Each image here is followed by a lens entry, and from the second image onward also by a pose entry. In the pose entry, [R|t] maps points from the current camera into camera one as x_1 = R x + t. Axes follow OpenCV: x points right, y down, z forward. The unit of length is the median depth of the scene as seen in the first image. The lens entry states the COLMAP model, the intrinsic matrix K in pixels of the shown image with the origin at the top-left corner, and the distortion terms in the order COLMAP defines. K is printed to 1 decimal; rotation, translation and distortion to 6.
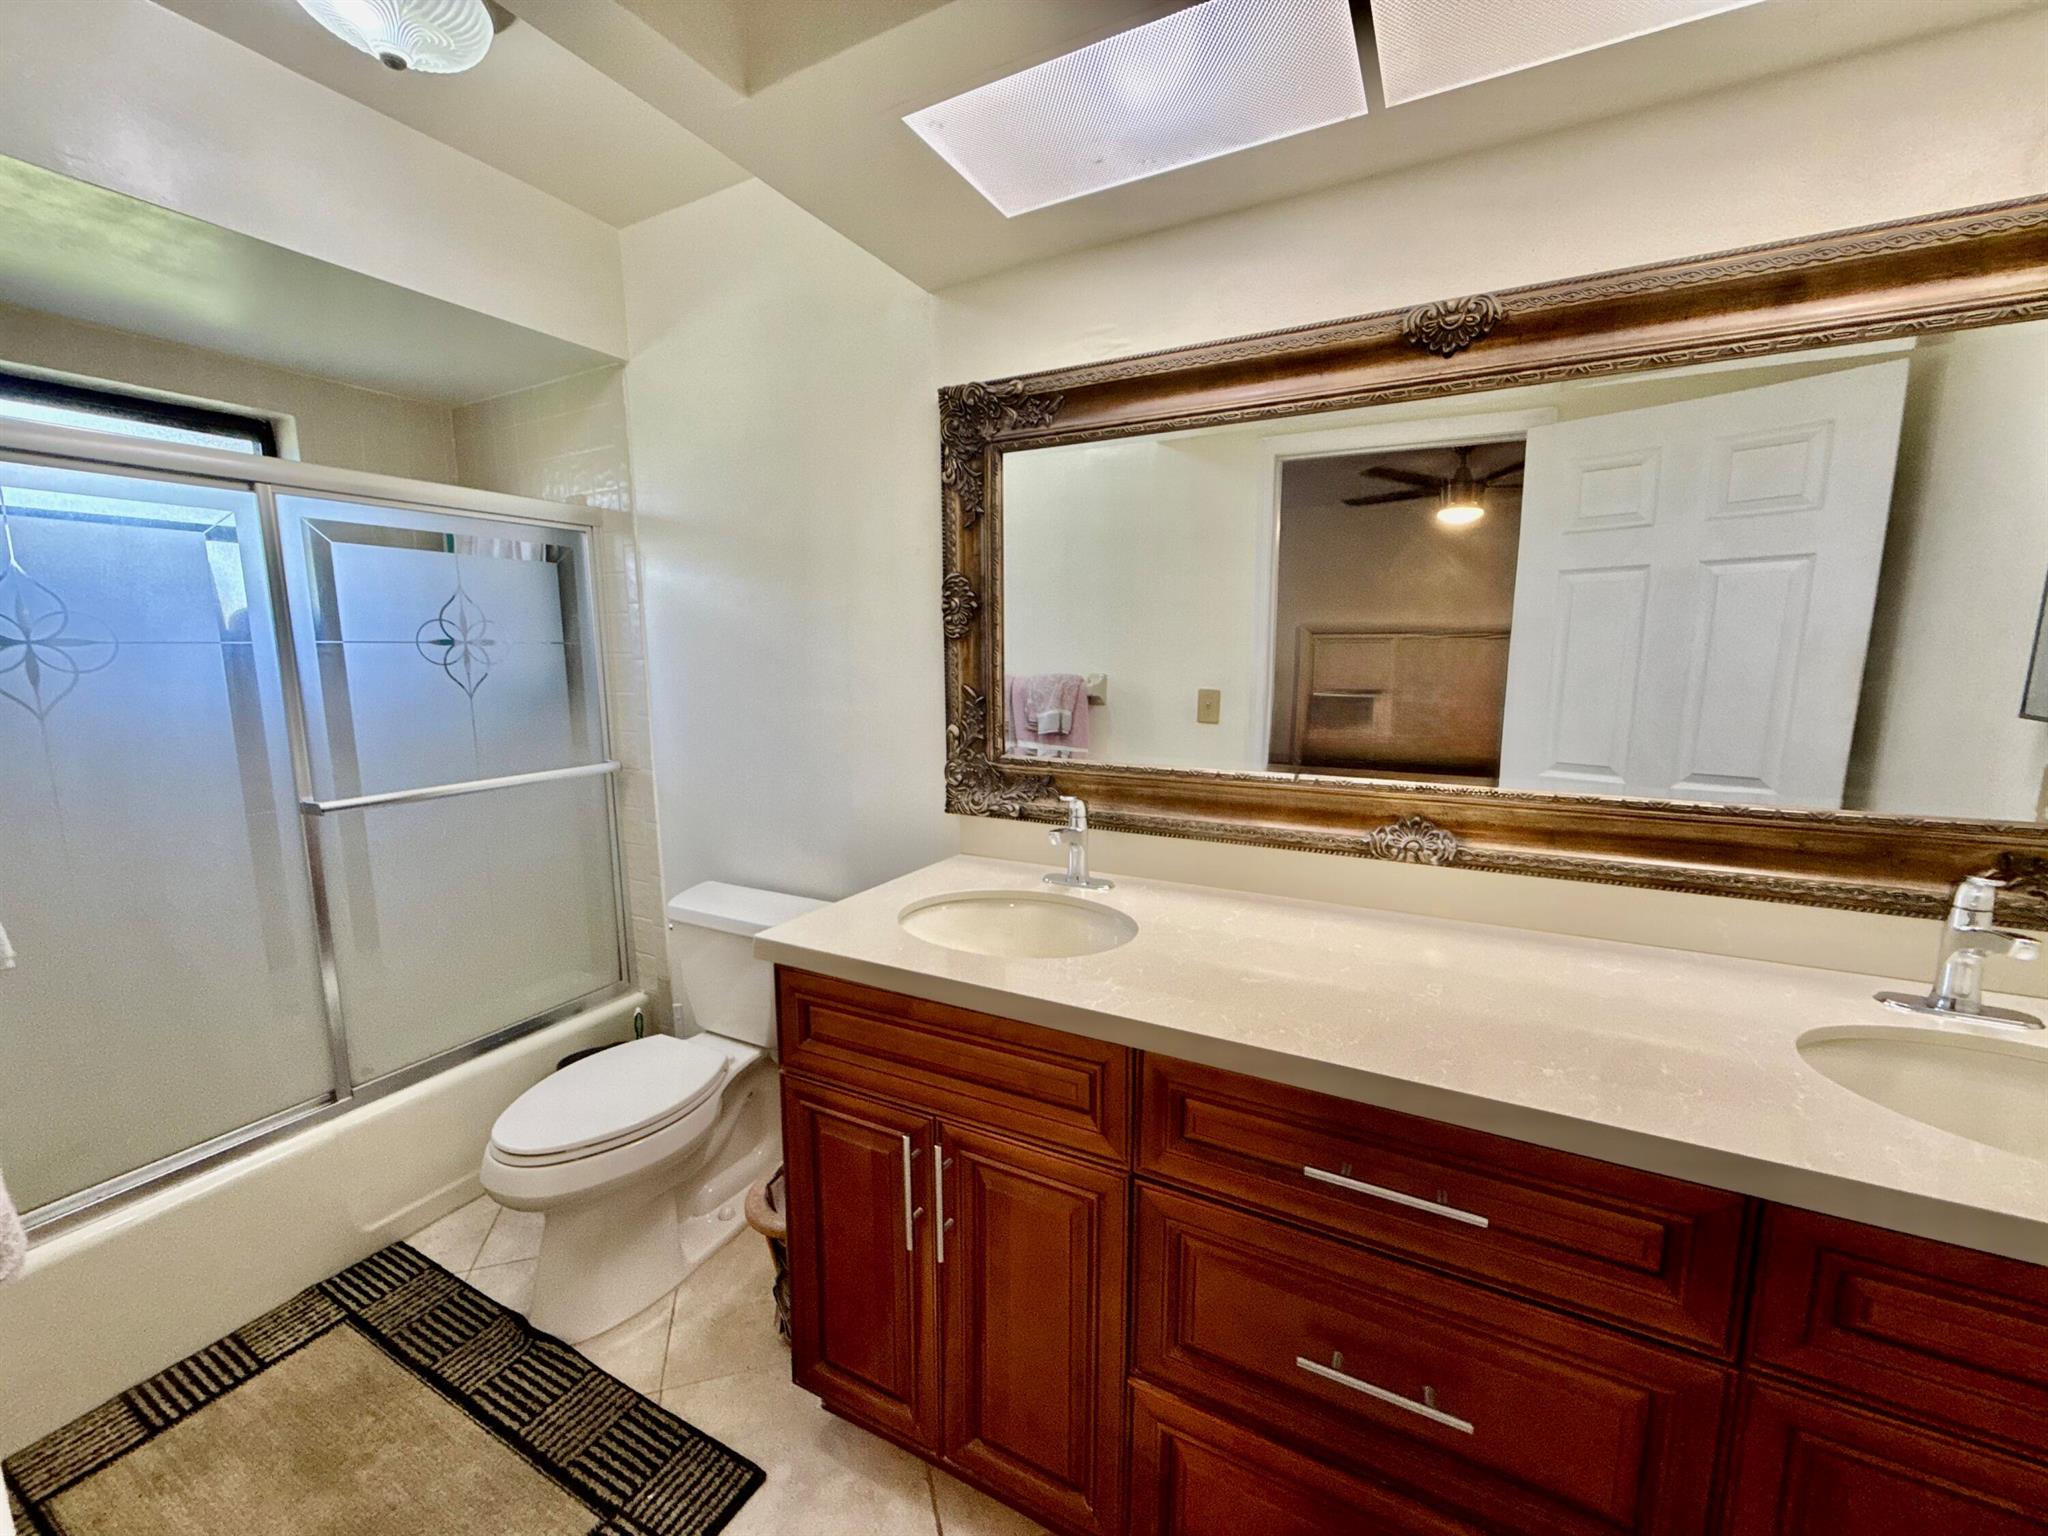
lens RADIAL K [[824.5, 0, 1012.2], [0, 824.5, 767.4], [0, 0, 1]] dist [0.000015, -0.000638]
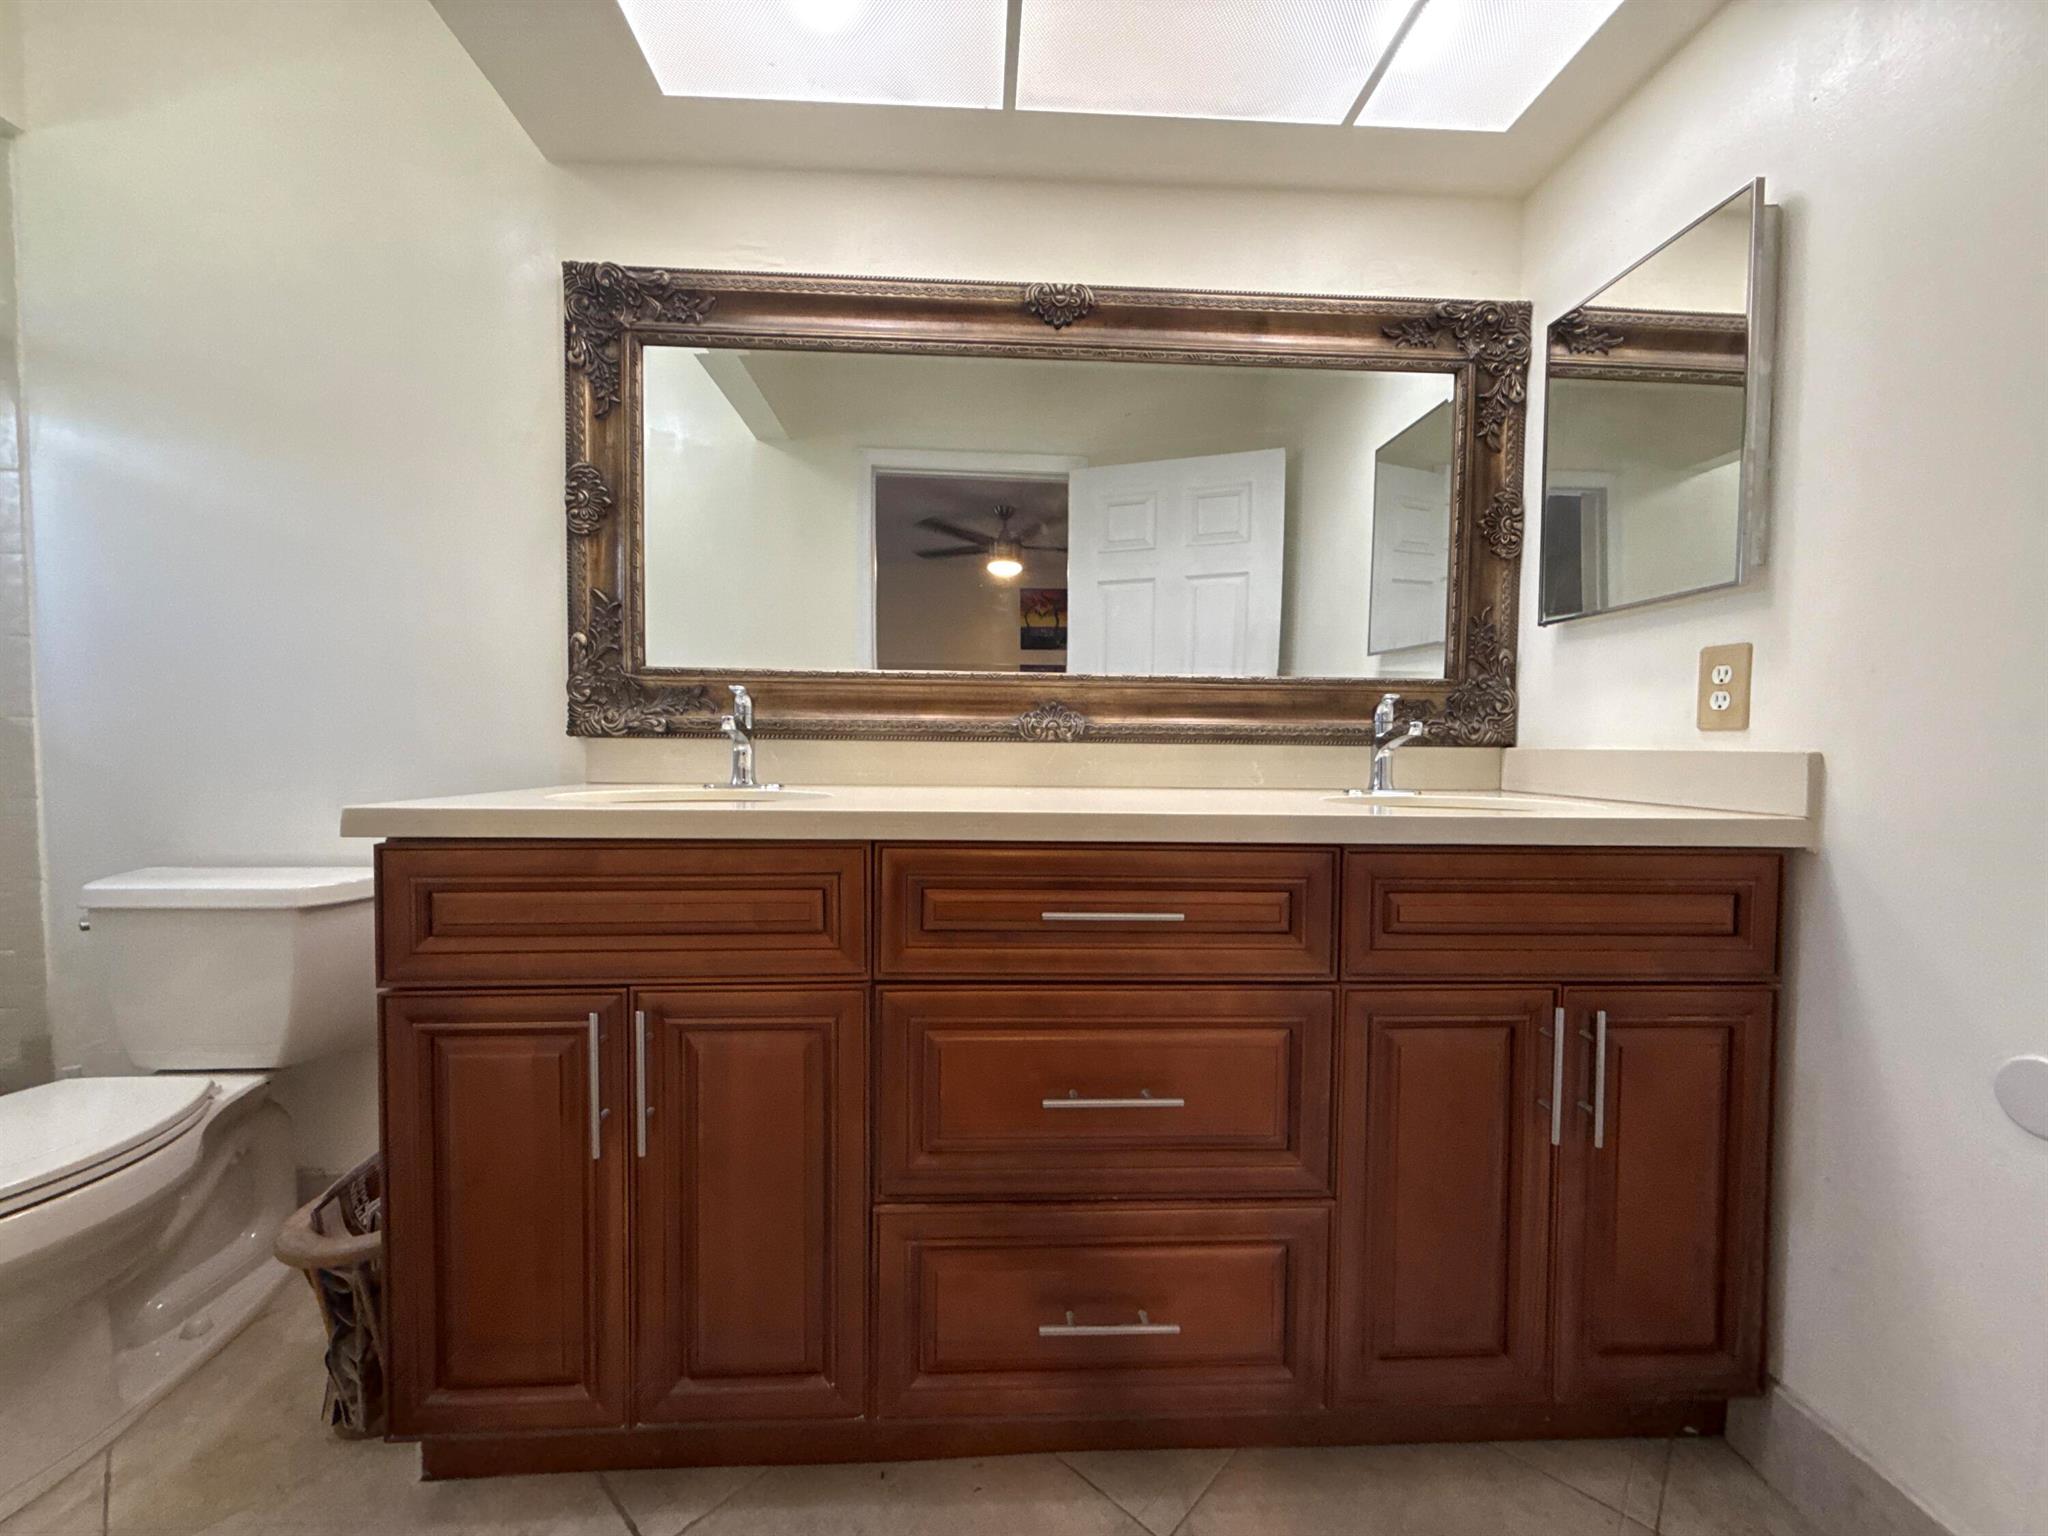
lens RADIAL K [[824.5, 0, 1014.2], [0, 824.5, 772.2], [0, 0, 1]] dist [0.000015, -0.000638]
pose [[0.854948, -0.004398, 0.518696, -0.139536], [0.059822, 0.994128, -0.090173, 0.216093], [-0.515253, 0.108123, 0.850190, 0.029014]]
